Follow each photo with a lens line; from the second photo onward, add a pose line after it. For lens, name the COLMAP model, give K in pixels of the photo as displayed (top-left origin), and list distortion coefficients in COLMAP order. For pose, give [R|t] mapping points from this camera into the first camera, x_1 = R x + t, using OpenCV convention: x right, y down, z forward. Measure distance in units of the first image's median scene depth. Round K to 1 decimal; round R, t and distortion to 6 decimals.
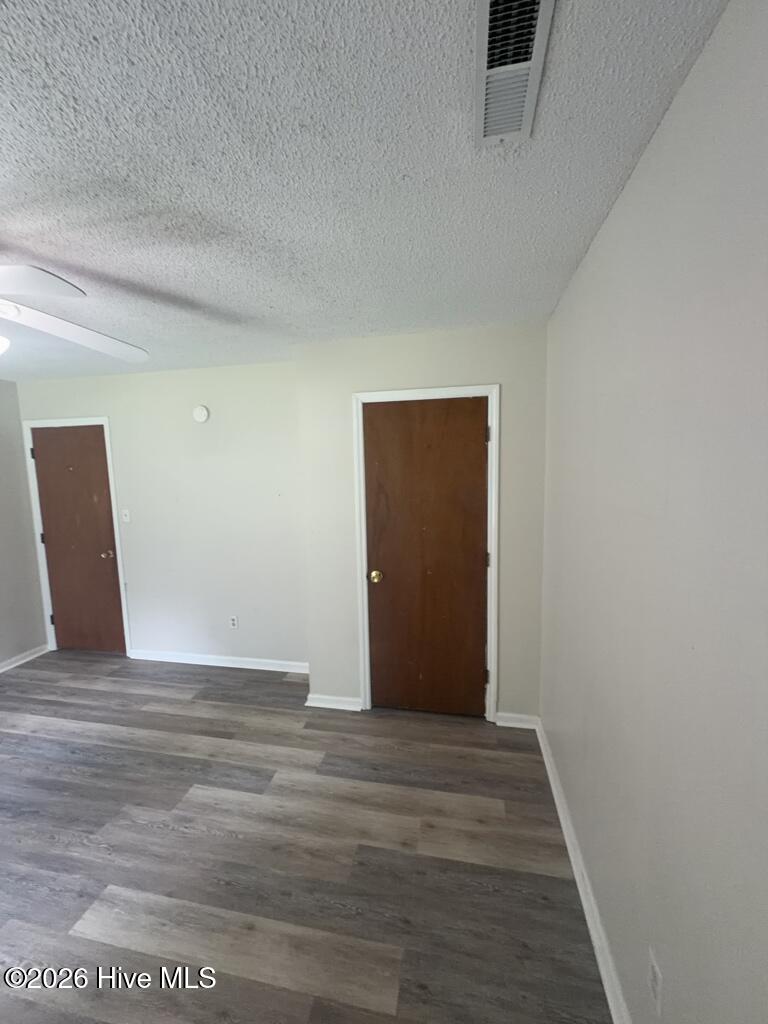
lens RADIAL K [[400.9, 0, 384.0], [0, 400.9, 512.0], [0, 0, 1]] dist [-0.001159, 0.000131]
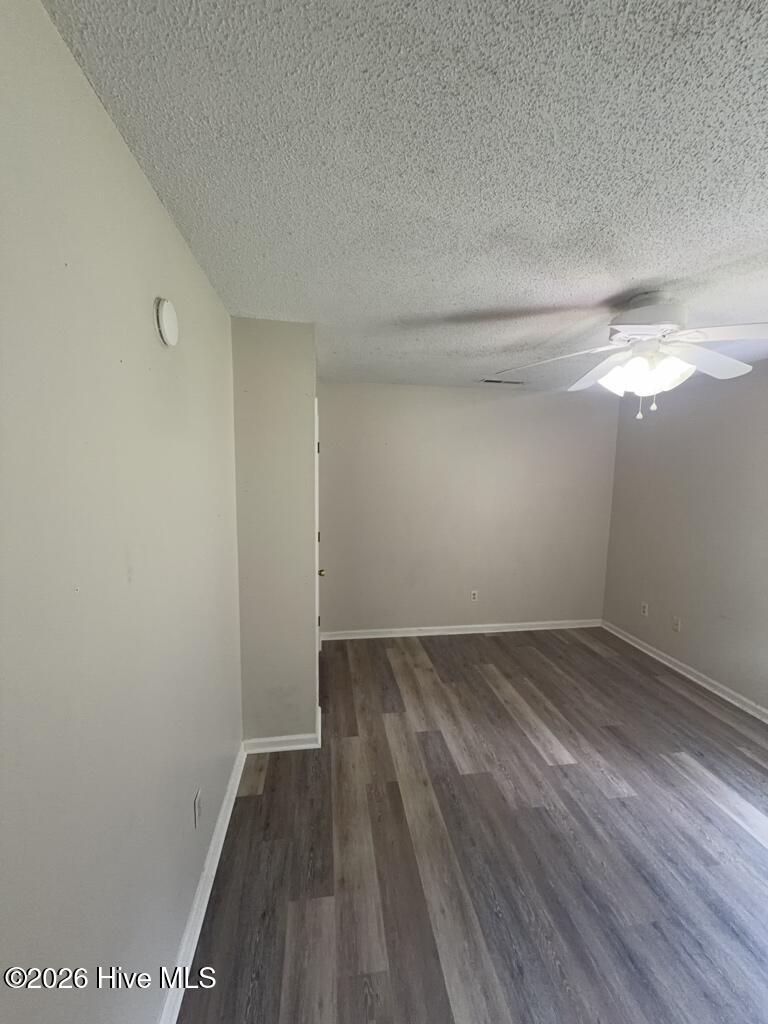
lens RADIAL K [[424.6, 0, 384.0], [0, 424.6, 512.0], [0, 0, 1]] dist [0.001346, 0.000461]
pose [[-0.346904, -0.083163, 0.934207, -1.489497], [0.097157, 0.987516, 0.123986, -0.152286], [-0.932855, 0.133776, -0.334493, 1.588174]]
